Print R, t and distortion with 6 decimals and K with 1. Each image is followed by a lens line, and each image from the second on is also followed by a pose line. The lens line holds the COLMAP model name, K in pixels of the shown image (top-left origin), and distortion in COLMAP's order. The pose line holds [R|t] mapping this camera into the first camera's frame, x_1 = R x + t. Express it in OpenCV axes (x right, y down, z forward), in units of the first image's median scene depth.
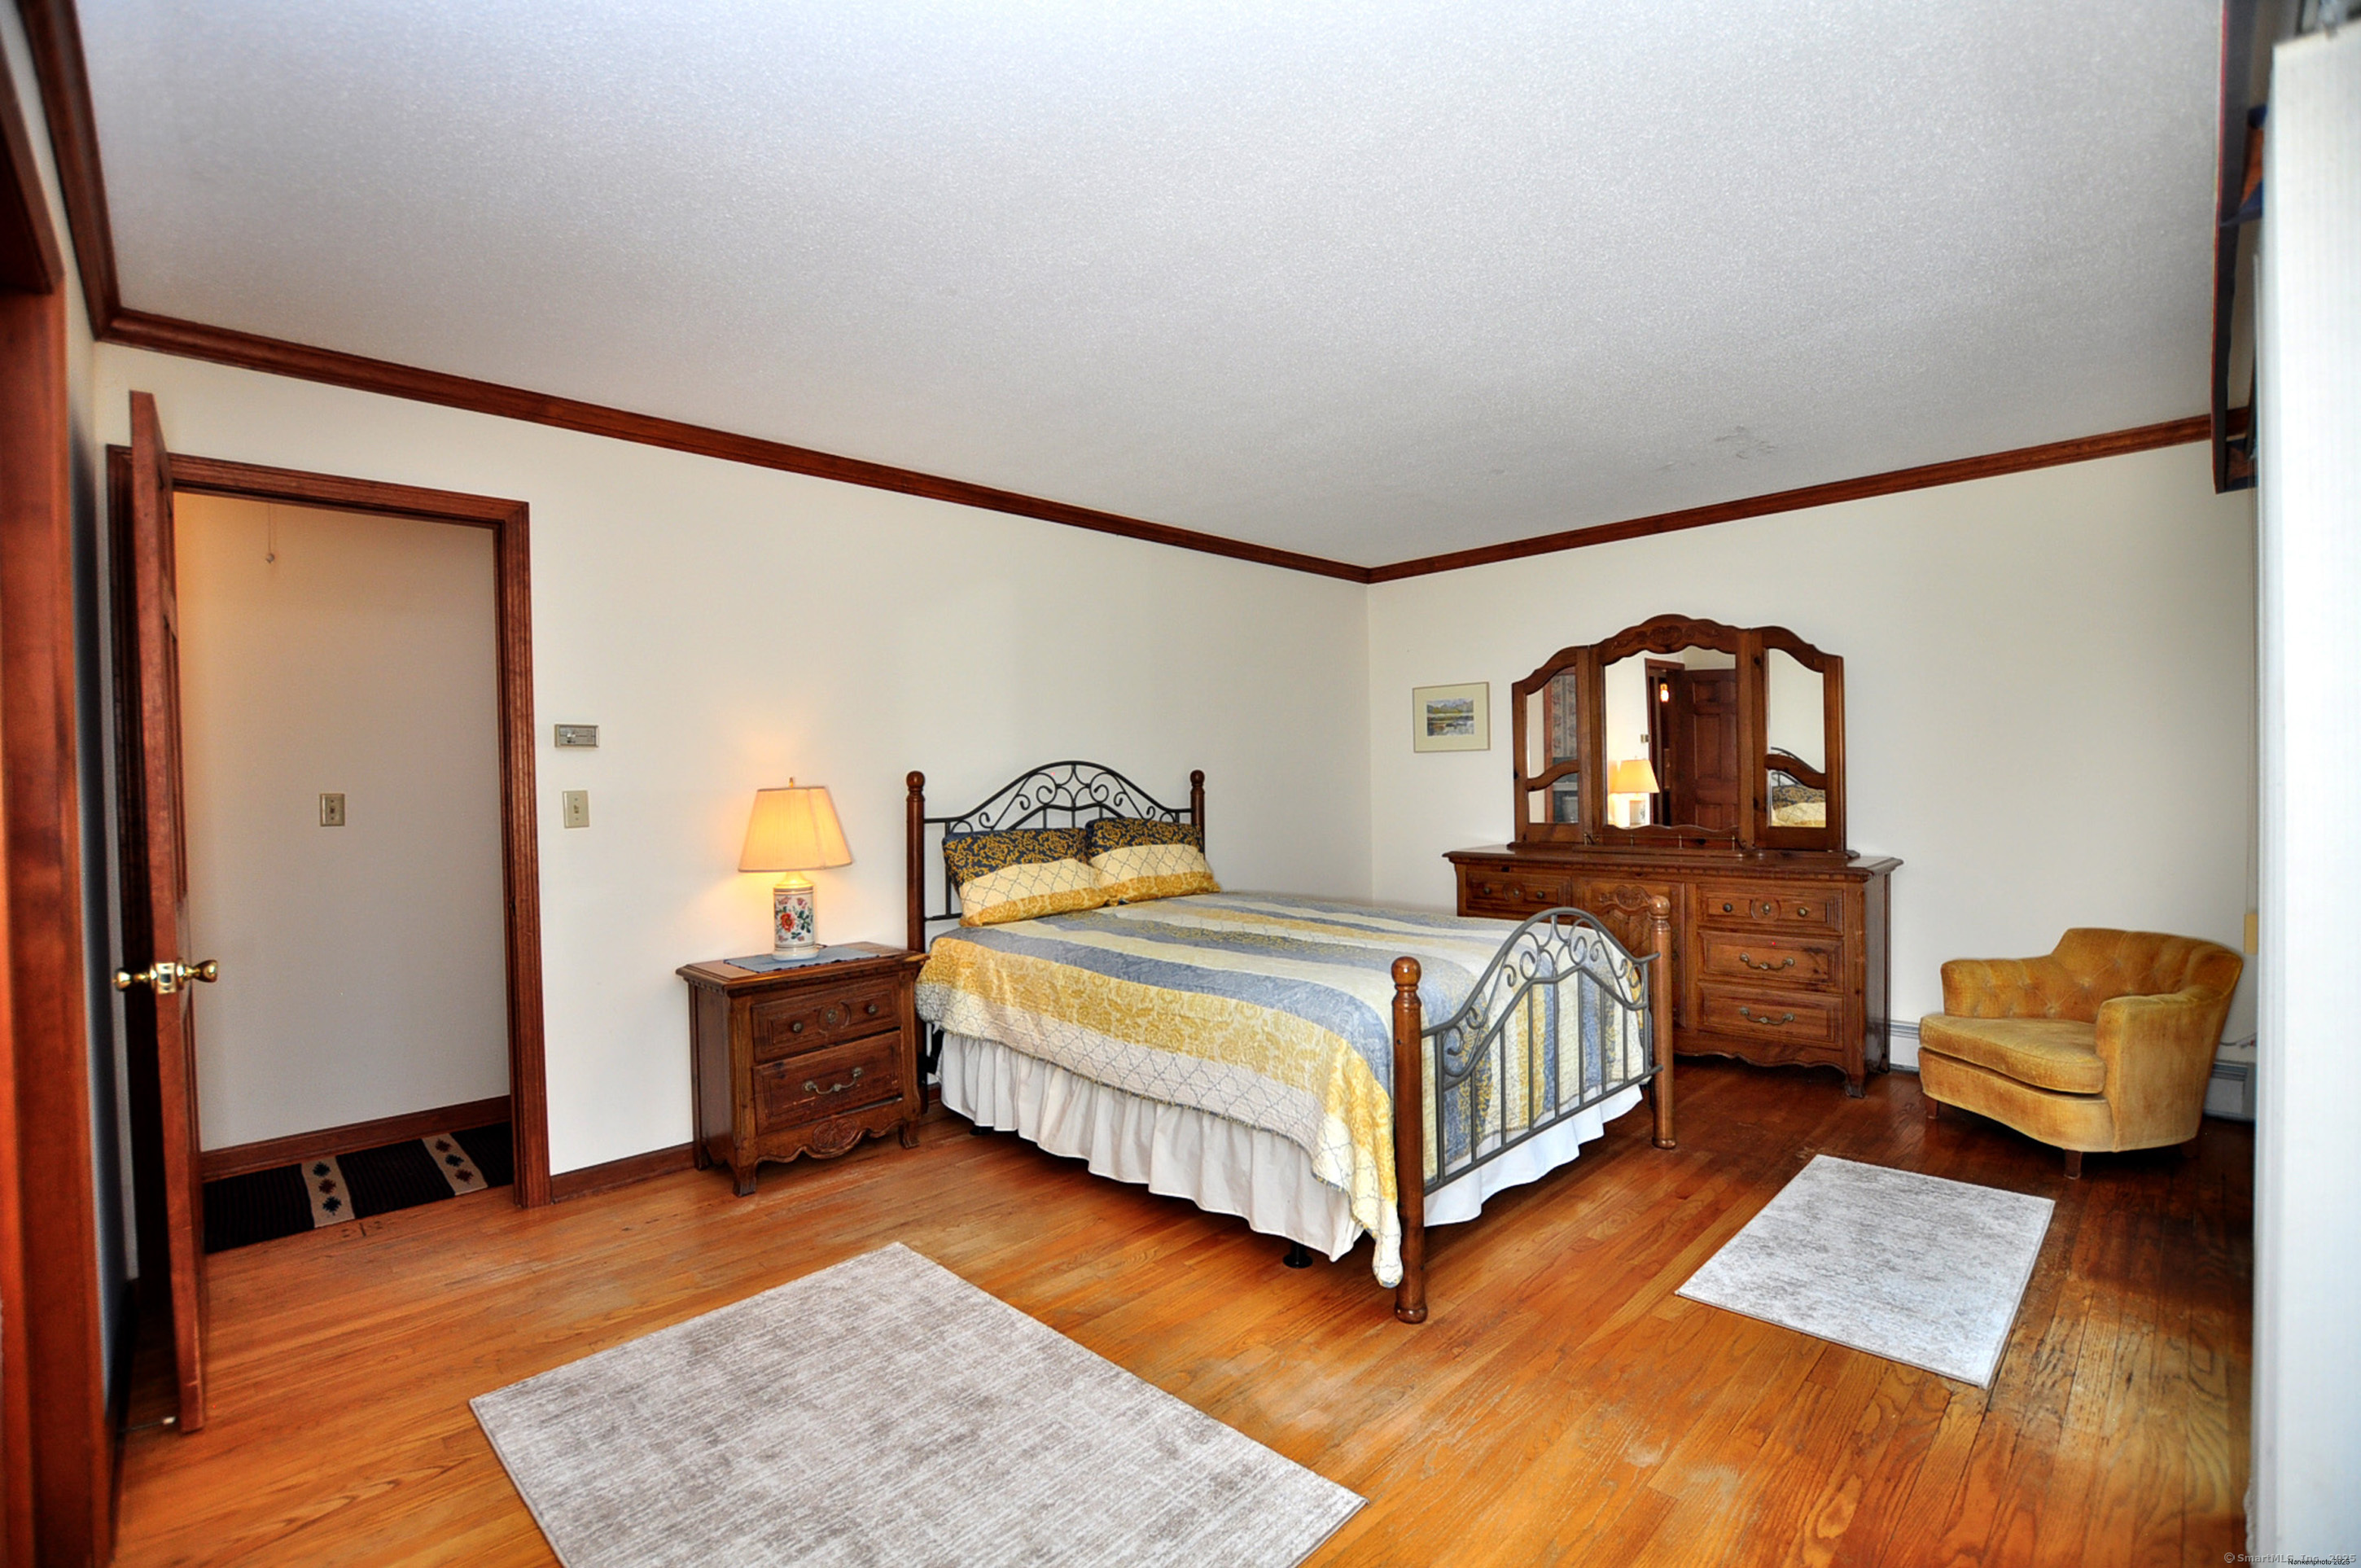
lens RADIAL K [[1032.0, 0, 1163.9], [0, 1032.0, 794.8], [0, 0, 1]] dist [-0.027970, -0.000014]
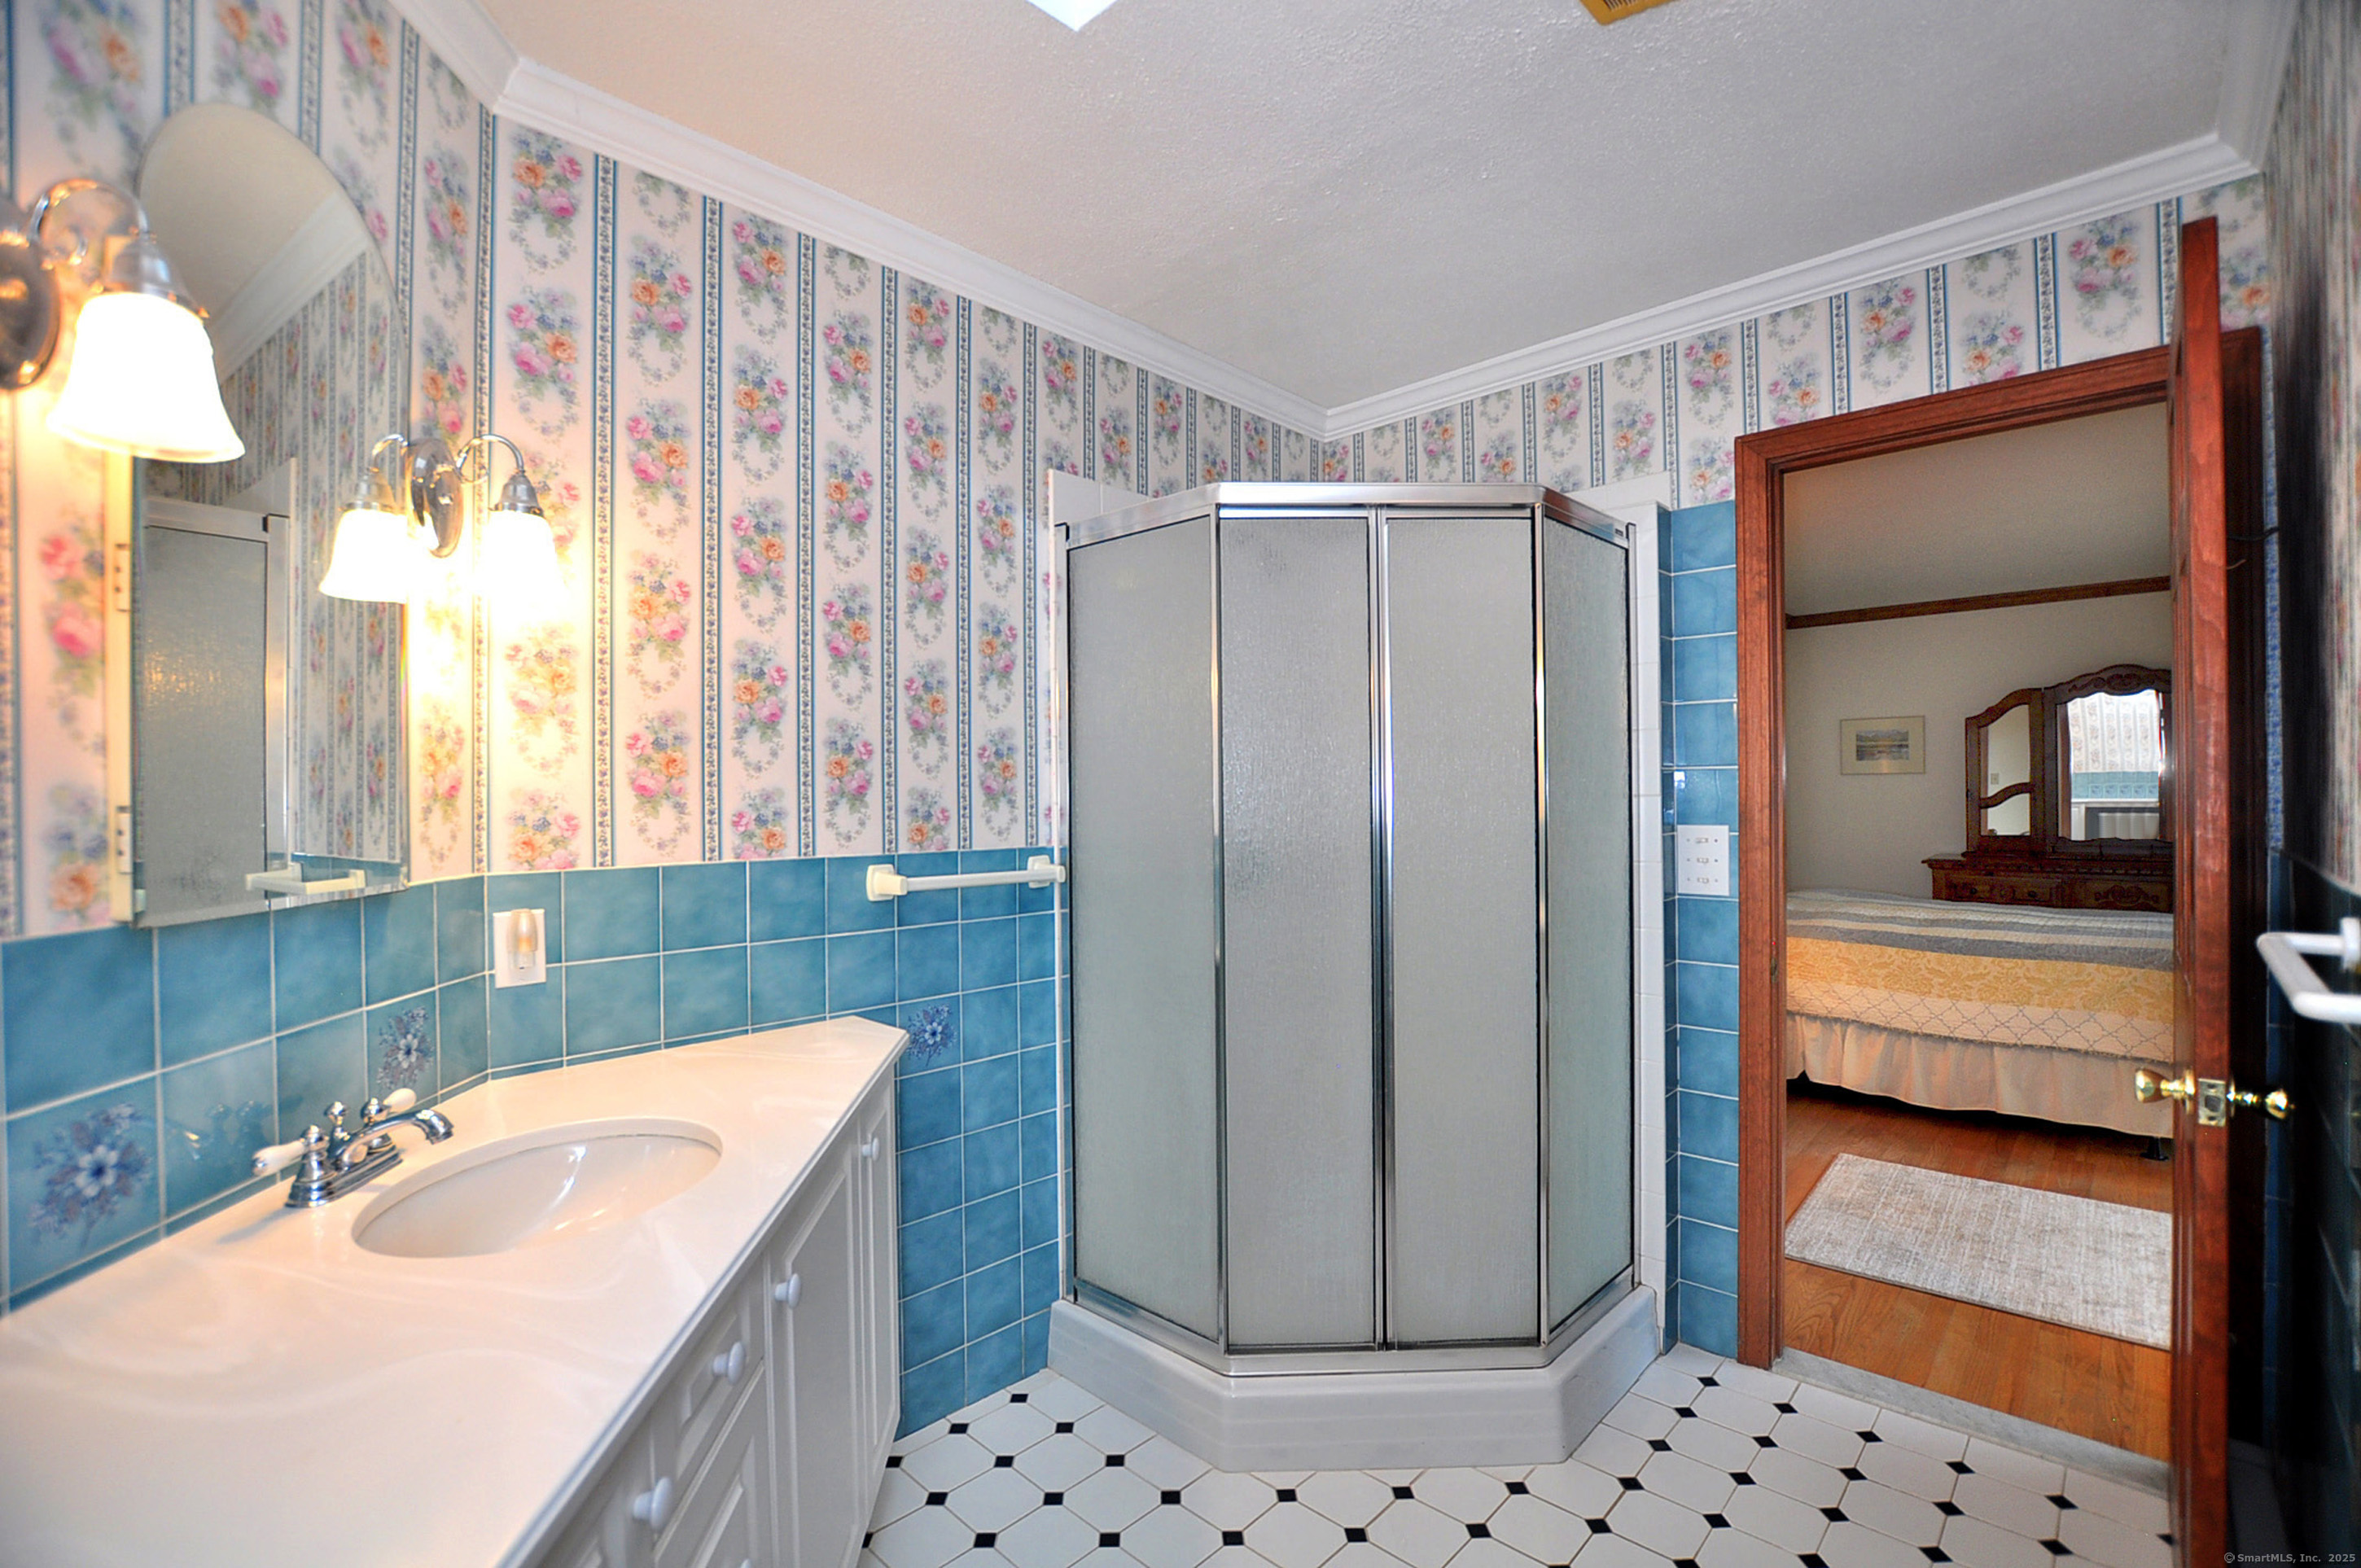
lens RADIAL K [[1032.0, 0, 1163.9], [0, 1032.0, 794.8], [0, 0, 1]] dist [-0.027970, -0.000014]
pose [[0.999657, -0.003935, 0.025893, -1.046689], [0.004432, 0.999807, -0.019156, 0.000683], [-0.025813, 0.019264, 0.999481, -0.251572]]
